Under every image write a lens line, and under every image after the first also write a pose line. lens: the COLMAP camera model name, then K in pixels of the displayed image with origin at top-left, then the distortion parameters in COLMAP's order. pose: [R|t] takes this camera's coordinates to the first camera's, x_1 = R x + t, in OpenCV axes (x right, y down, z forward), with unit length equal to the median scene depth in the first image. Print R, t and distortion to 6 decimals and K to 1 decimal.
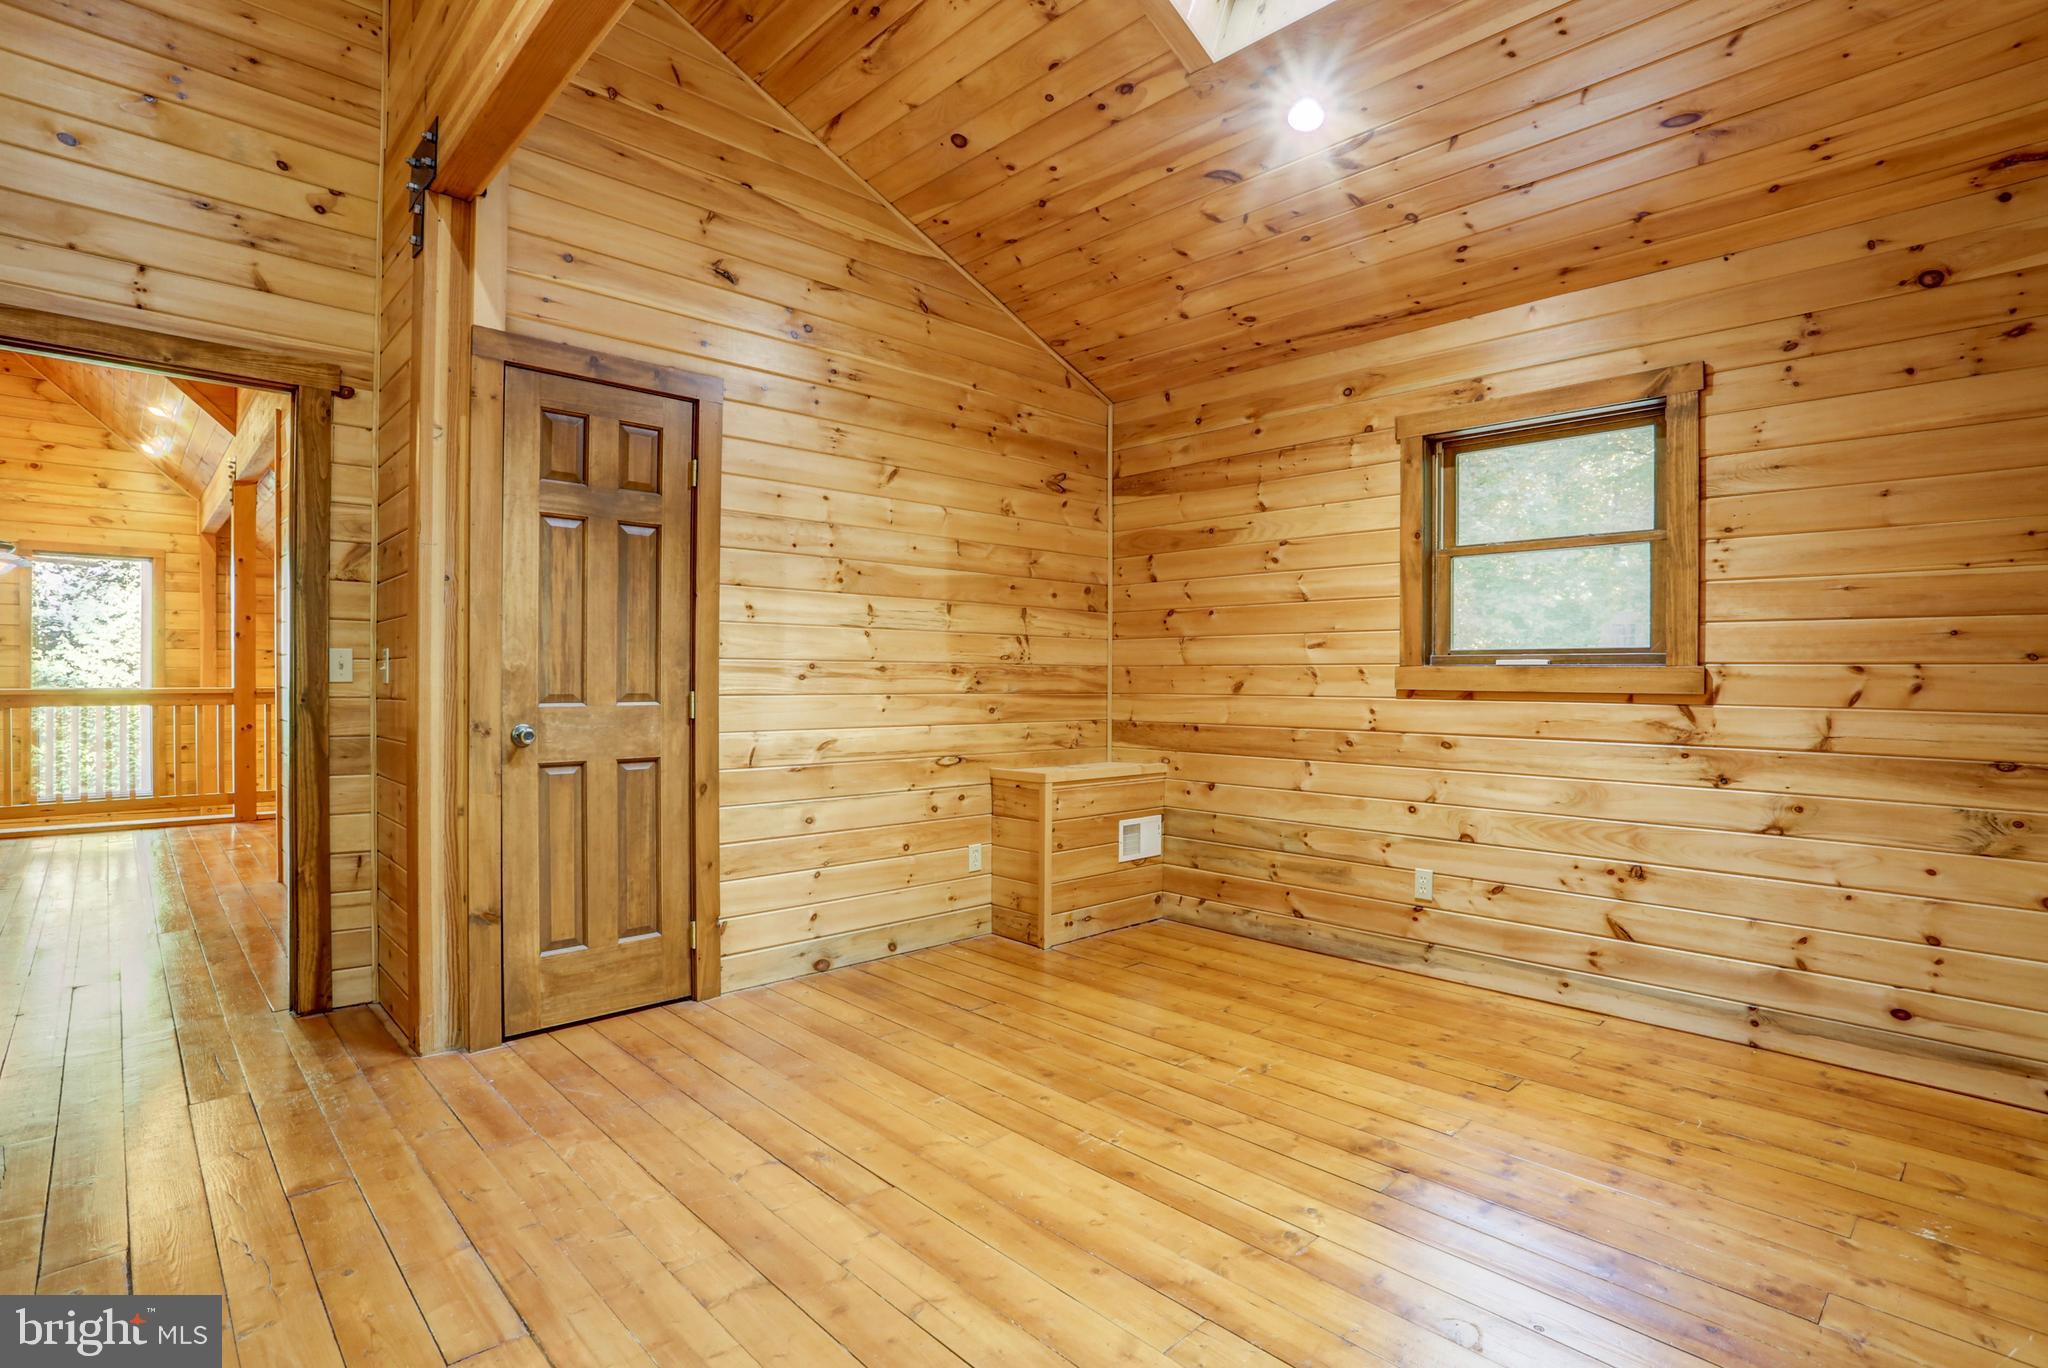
lens RADIAL K [[992.1, 0, 1025.8], [0, 992.1, 681.4], [0, 0, 1]] dist [-0.082074, 0.030764]
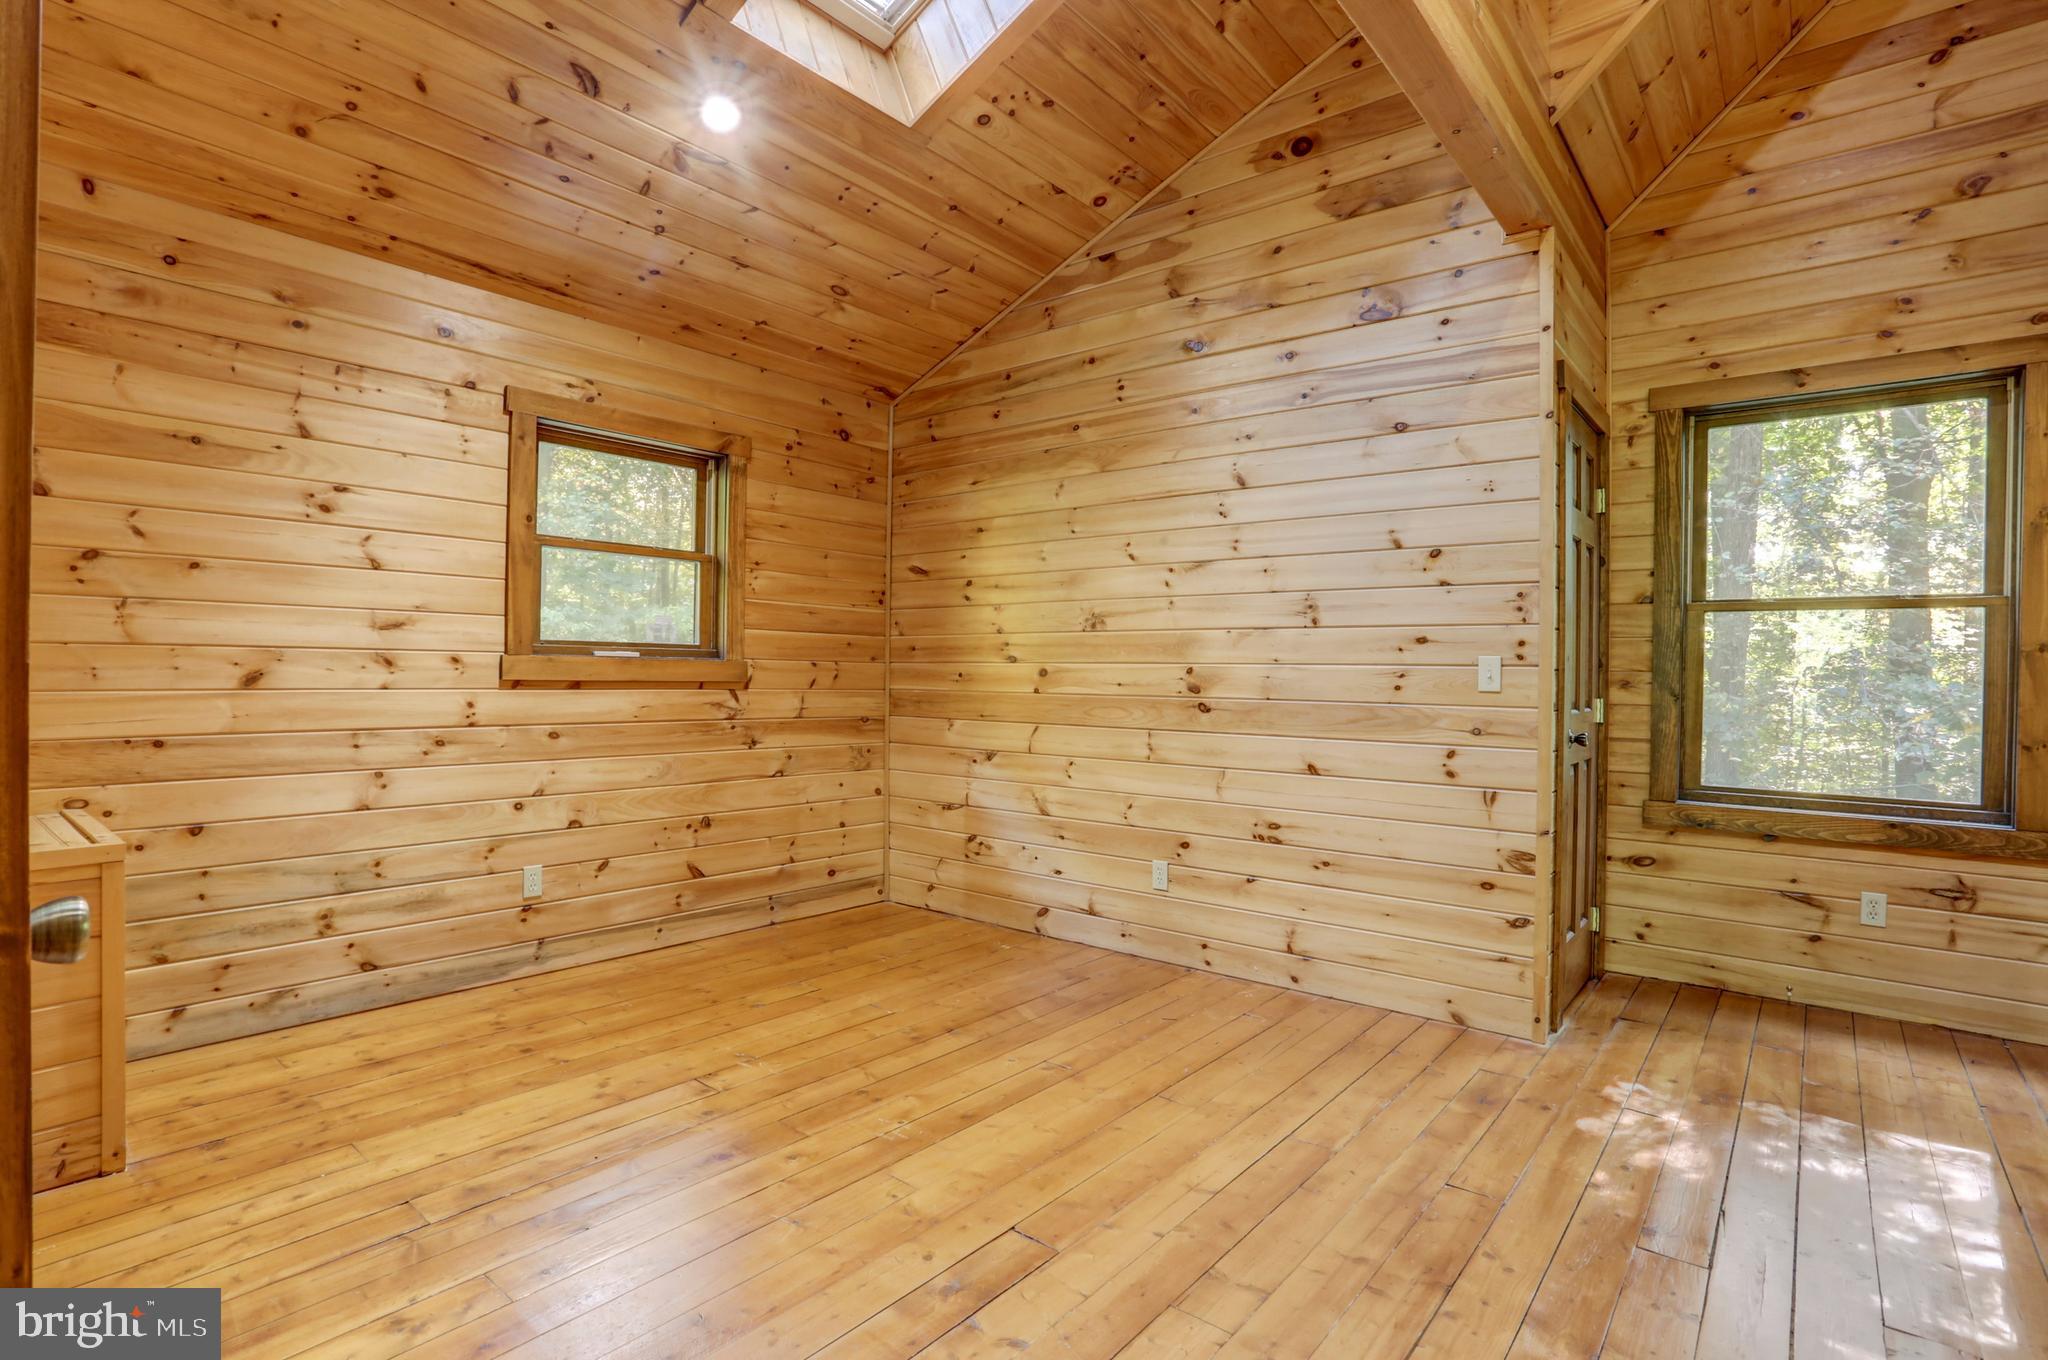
lens RADIAL K [[992.1, 0, 1025.8], [0, 992.1, 677.4], [0, 0, 1]] dist [-0.082074, 0.030764]
pose [[-0.123505, -0.010605, 0.992287, -0.686904], [-0.010025, 0.999905, 0.009439, -0.009068], [-0.992293, -0.008782, -0.123599, 0.724371]]
